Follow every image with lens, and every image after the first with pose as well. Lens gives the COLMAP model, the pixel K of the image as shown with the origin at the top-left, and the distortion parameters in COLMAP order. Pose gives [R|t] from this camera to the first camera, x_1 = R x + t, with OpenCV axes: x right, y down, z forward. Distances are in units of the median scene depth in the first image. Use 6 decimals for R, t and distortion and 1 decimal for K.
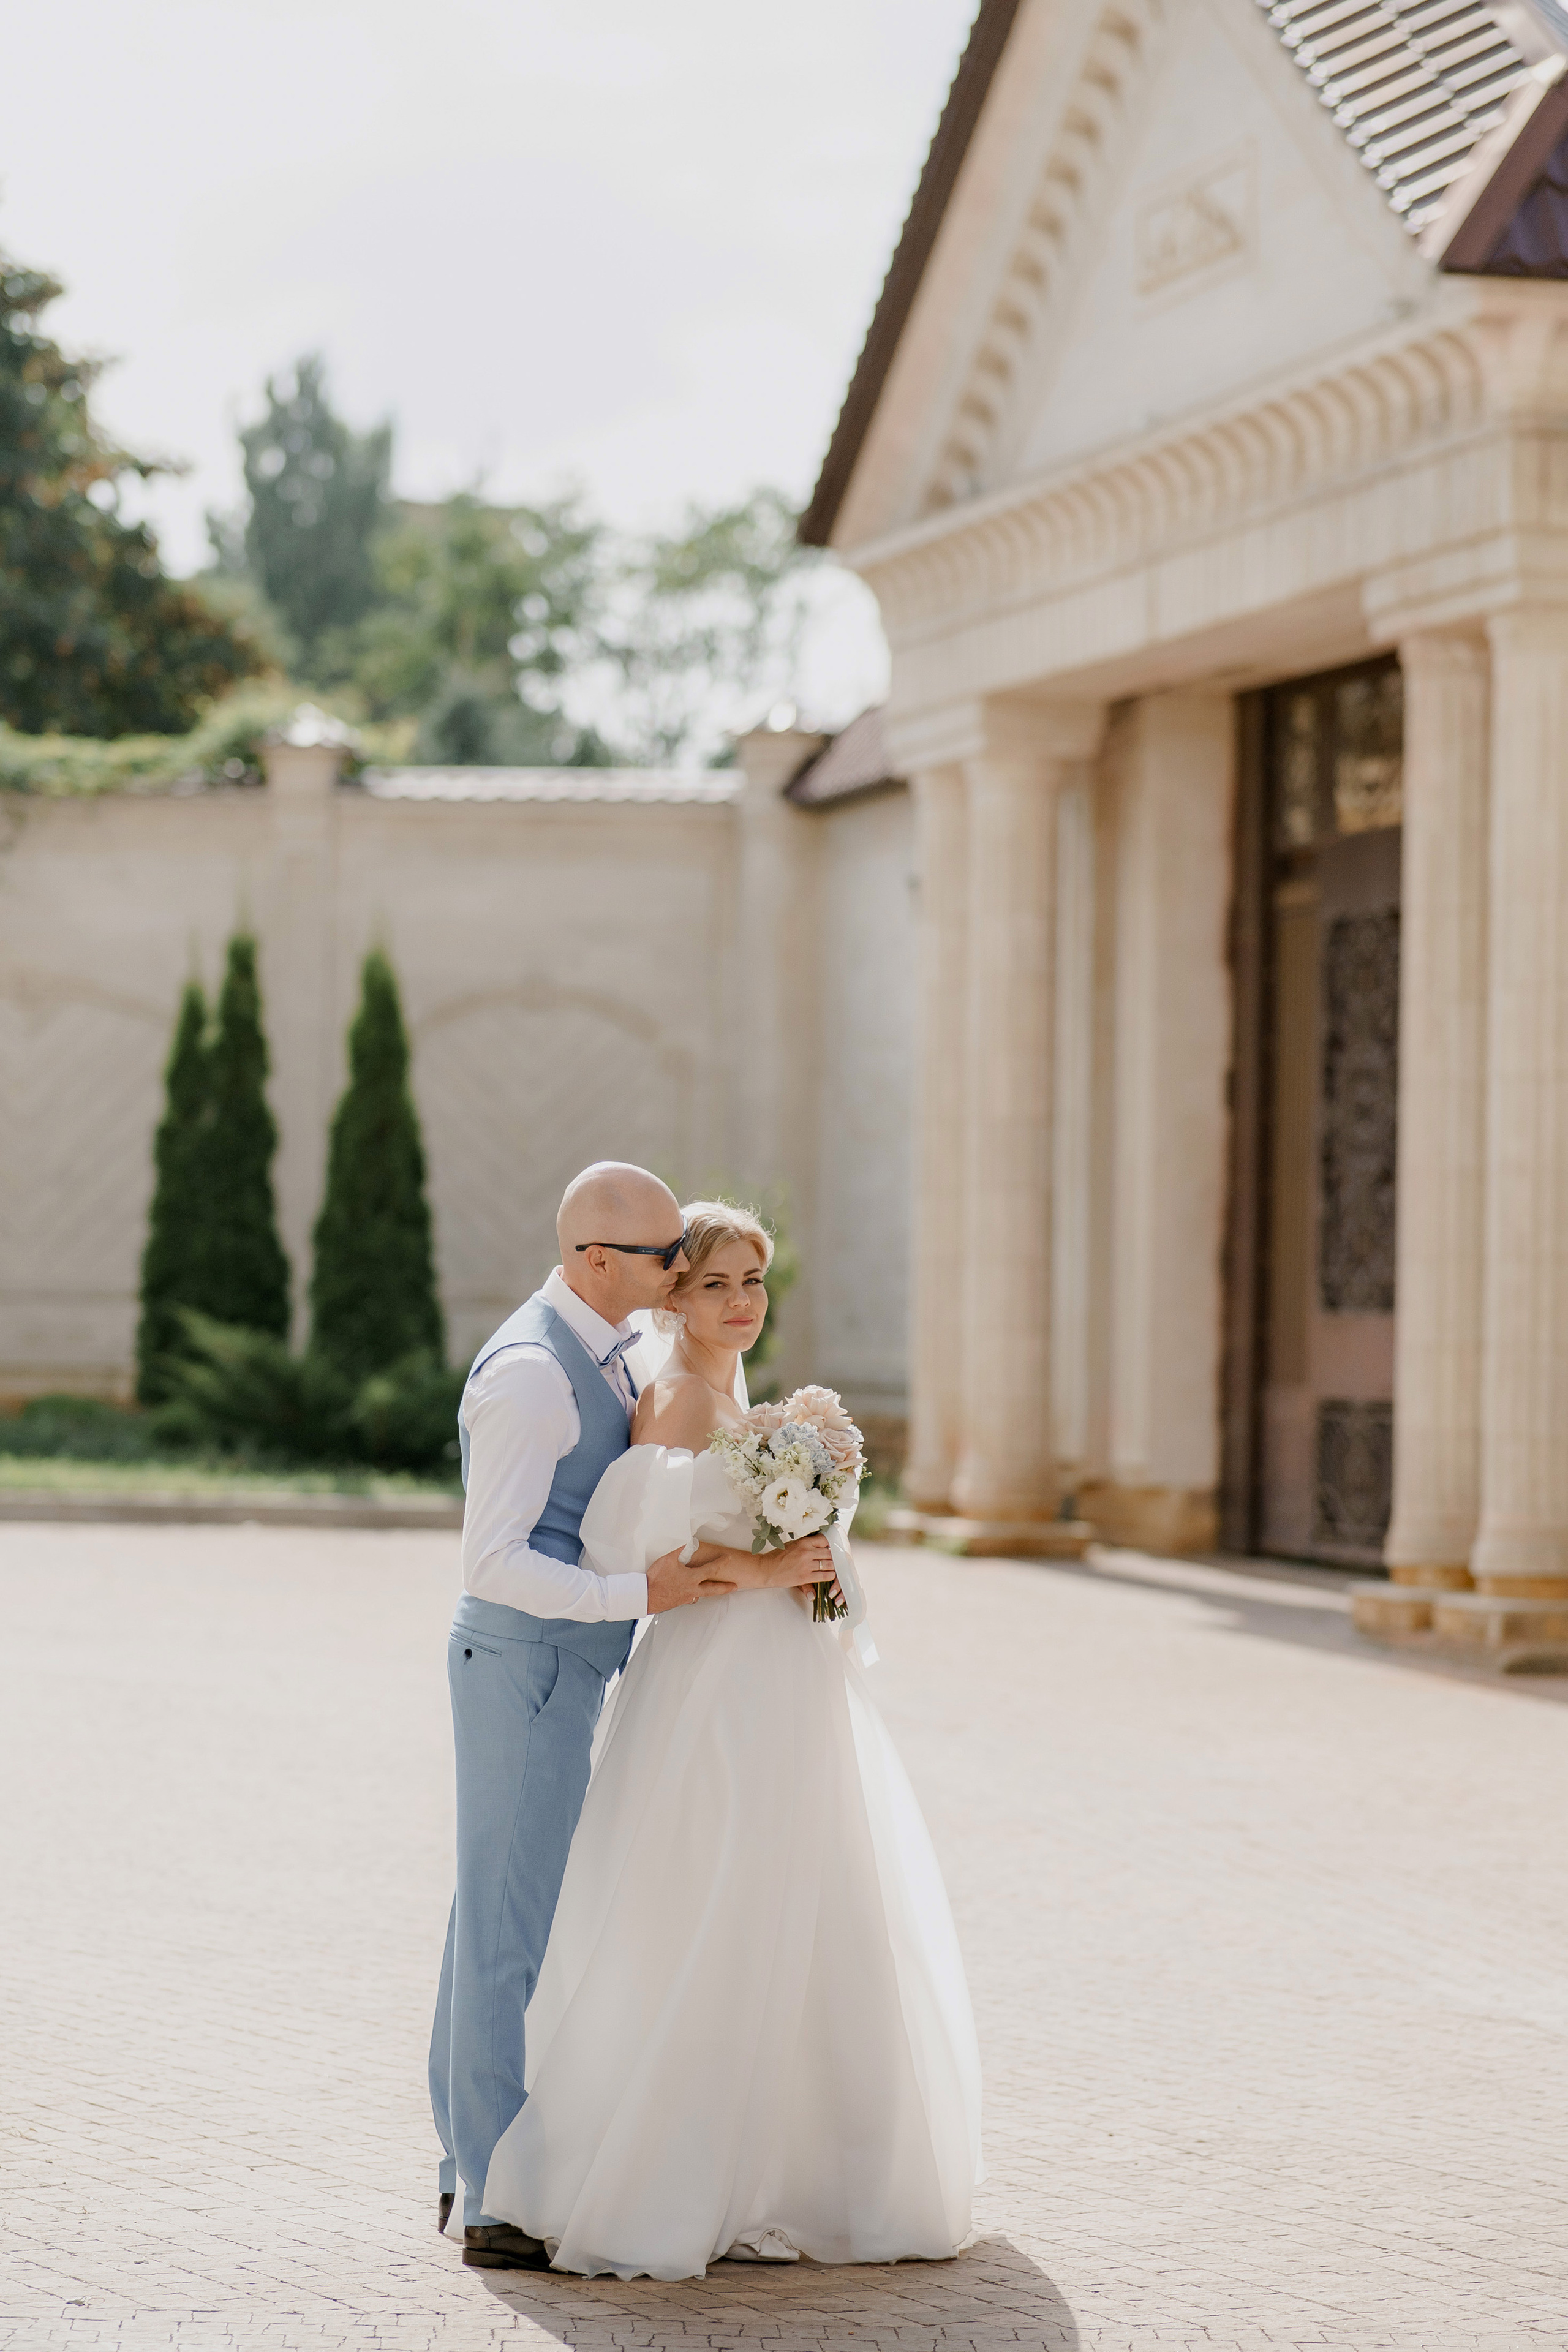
lens RADIAL K [[5647.2, 0, 784.0], [0, 5647.2, 1176.0], [0, 0, 1]] dist [-0.047247, 0.158645]
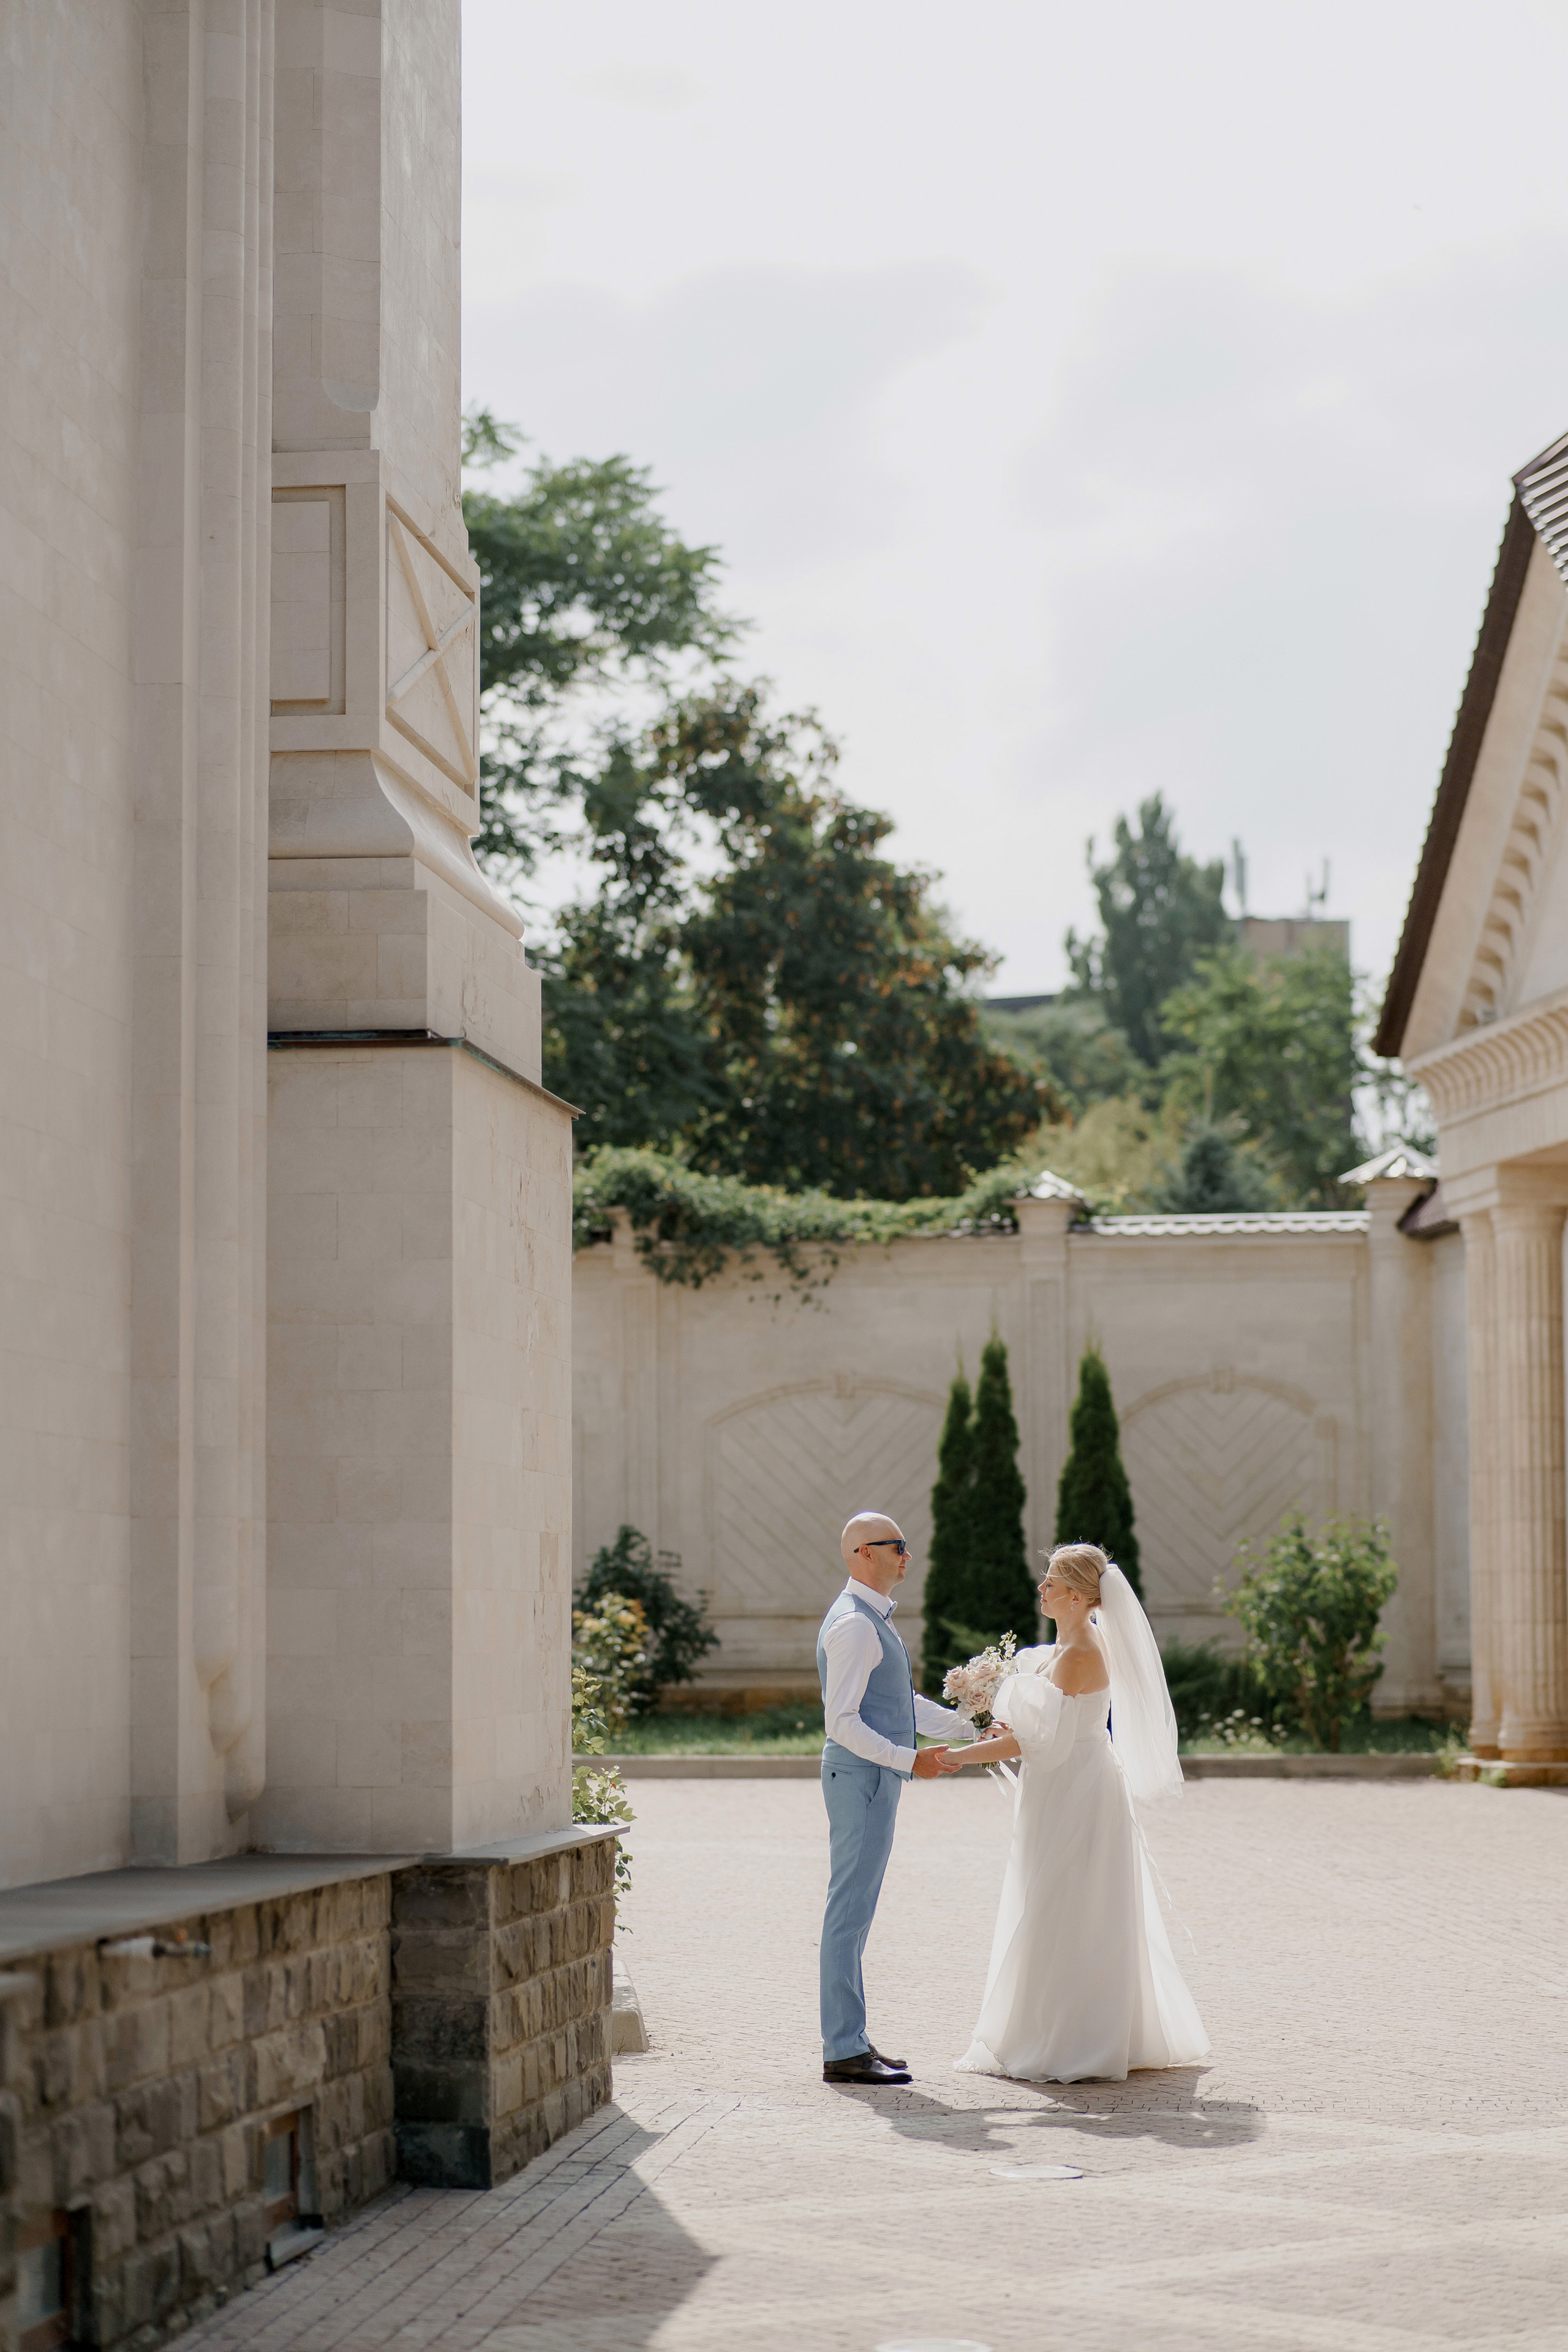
lens RADIAL K [[5647.2, 0, 784.0], [0, 5647.2, 1176.0], [0, 0, 1]] dist [-0.047247, 0.158645]
pose [[0.985142, -0.030707, -0.168977, 0.082424], [0.020385, 0.997838, -0.062485, 0.000868], [0.170530, 0.058112, 0.983637, -0.338810]]
